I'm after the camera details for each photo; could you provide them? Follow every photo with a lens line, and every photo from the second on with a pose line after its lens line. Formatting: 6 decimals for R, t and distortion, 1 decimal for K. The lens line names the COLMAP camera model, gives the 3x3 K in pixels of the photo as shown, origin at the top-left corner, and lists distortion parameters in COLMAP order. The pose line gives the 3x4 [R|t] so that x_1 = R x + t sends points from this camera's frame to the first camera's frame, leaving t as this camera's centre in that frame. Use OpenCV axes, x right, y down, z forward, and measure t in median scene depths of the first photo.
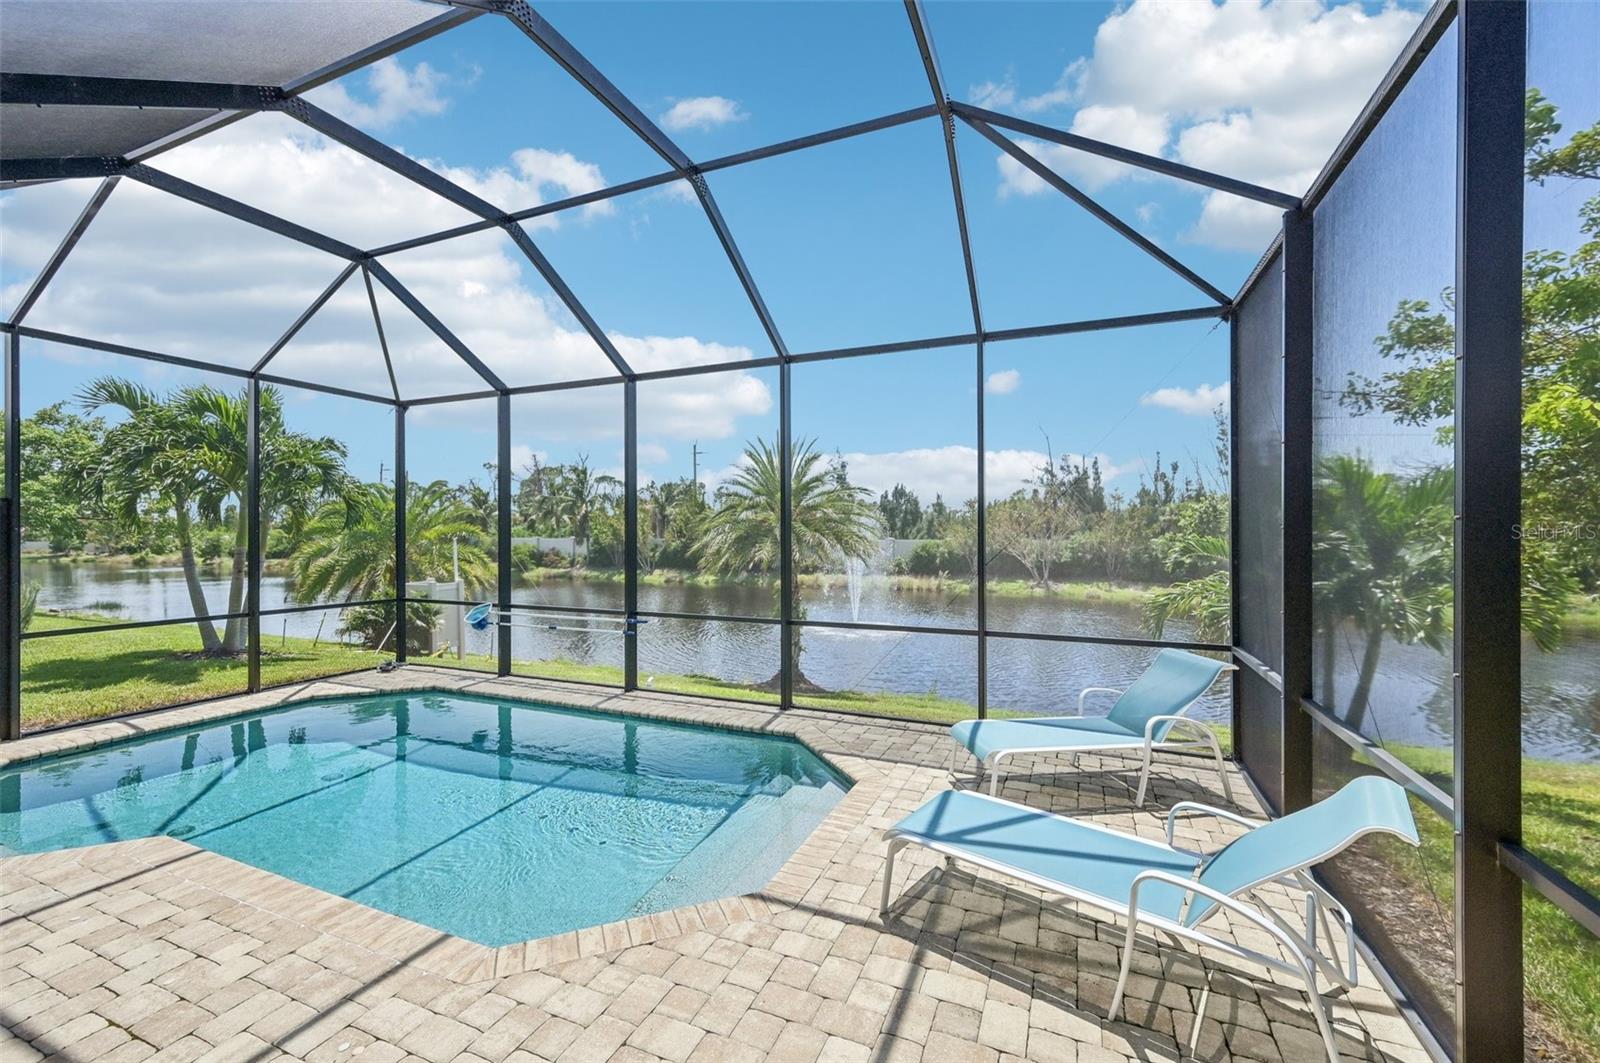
lens RADIAL K [[647.5, 0, 813.5], [0, 647.5, 529.3], [0, 0, 1]] dist [-0.000085, 0.000200]
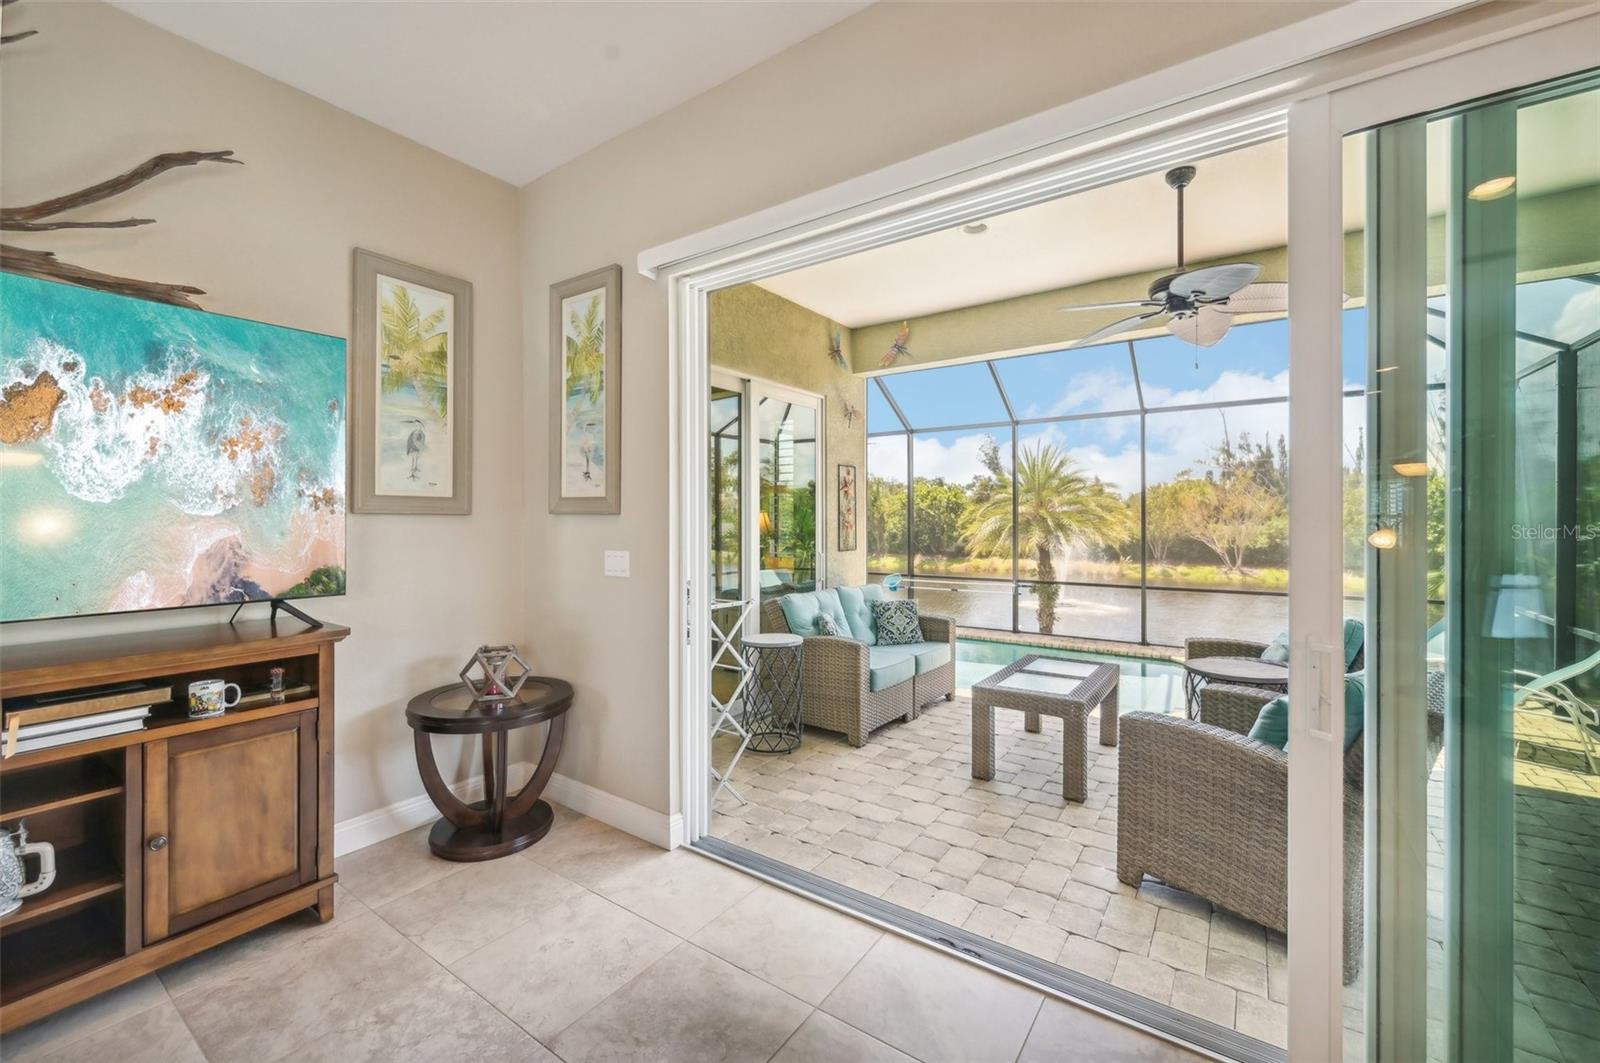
lens RADIAL K [[647.5, 0, 811.9], [0, 647.5, 523.3], [0, 0, 1]] dist [-0.000085, 0.000200]
pose [[0.978931, -0.000579, -0.204188, -0.073343], [0.003844, 0.999871, 0.015595, -0.004804], [0.204153, -0.016051, 0.978807, -0.090577]]
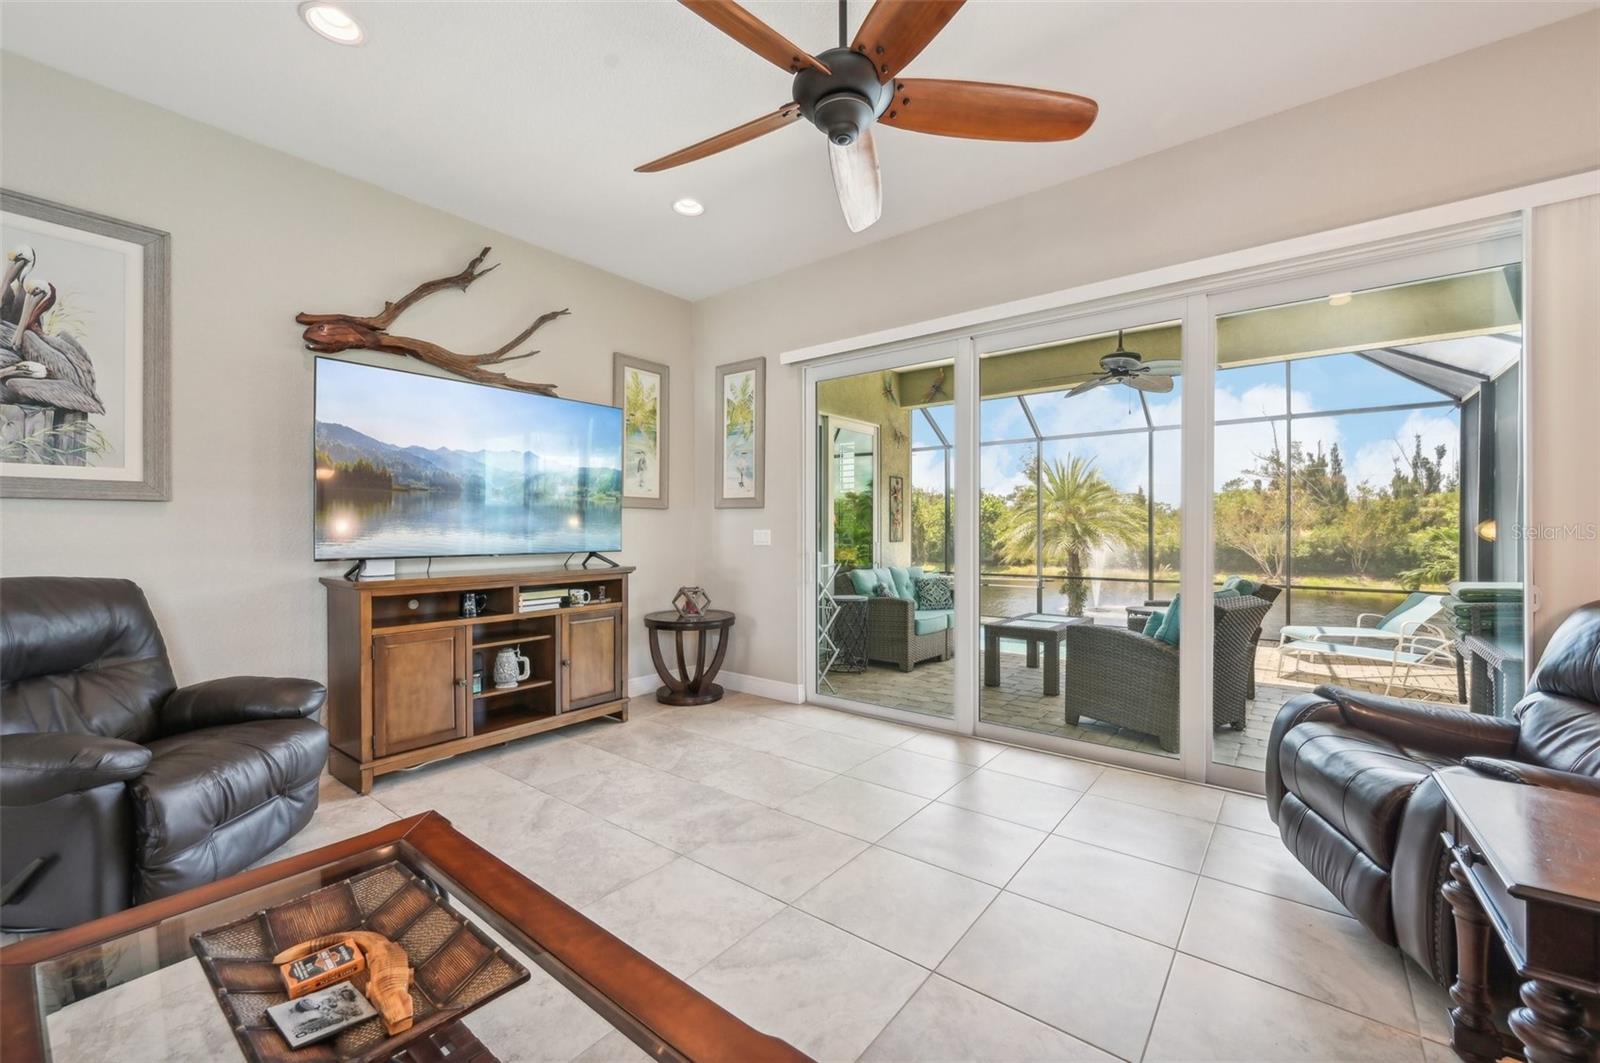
lens RADIAL K [[647.5, 0, 815.1], [0, 647.5, 531.7], [0, 0, 1]] dist [-0.000085, 0.000200]
pose [[0.966046, -0.001013, -0.258370, -0.069356], [0.003963, 0.999933, 0.010898, -0.001823], [0.258342, -0.011552, 0.965985, -0.133787]]
